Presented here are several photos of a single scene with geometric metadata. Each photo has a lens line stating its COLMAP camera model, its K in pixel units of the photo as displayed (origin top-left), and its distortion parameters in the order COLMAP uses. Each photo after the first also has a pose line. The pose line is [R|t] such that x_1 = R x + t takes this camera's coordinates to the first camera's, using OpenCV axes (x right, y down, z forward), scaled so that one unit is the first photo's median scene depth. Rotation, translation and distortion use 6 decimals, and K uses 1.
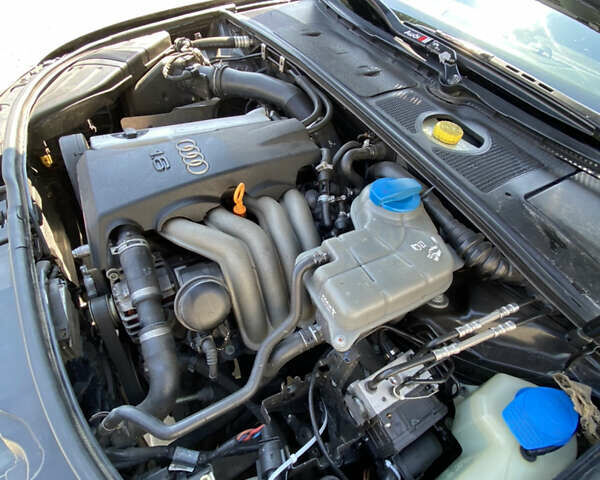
lens RADIAL K [[326.1, 0, 300.0], [0, 326.1, 240.0], [0, 0, 1]] dist [0.012610, -0.017870]
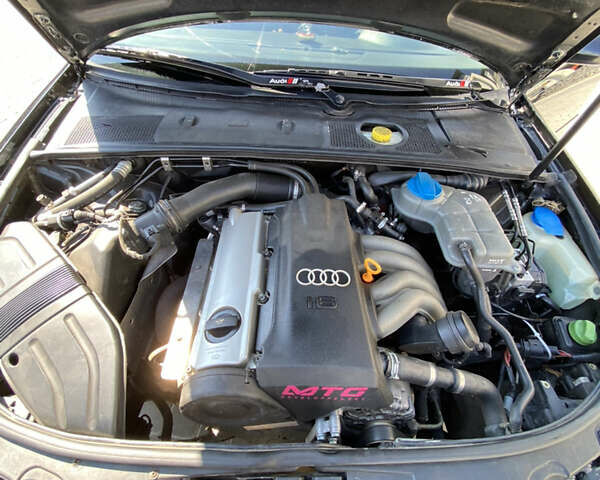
lens RADIAL K [[326.1, 0, 300.0], [0, 326.1, 240.0], [0, 0, 1]] dist [0.012610, -0.017870]
pose [[0.491542, -0.689840, 0.531514, -0.703461], [0.649402, 0.697008, 0.304067, -0.593758], [-0.580227, 0.195705, 0.790592, 0.152486]]
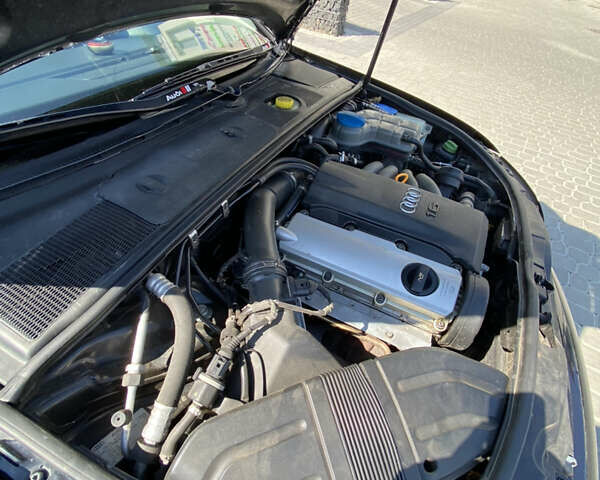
lens RADIAL K [[326.1, 0, 300.0], [0, 326.1, 240.0], [0, 0, 1]] dist [0.012610, -0.017870]
pose [[-0.545456, -0.684707, 0.483377, -0.690306], [0.516722, 0.179364, 0.837154, -1.295909], [-0.659906, 0.706402, 0.255968, 0.893430]]
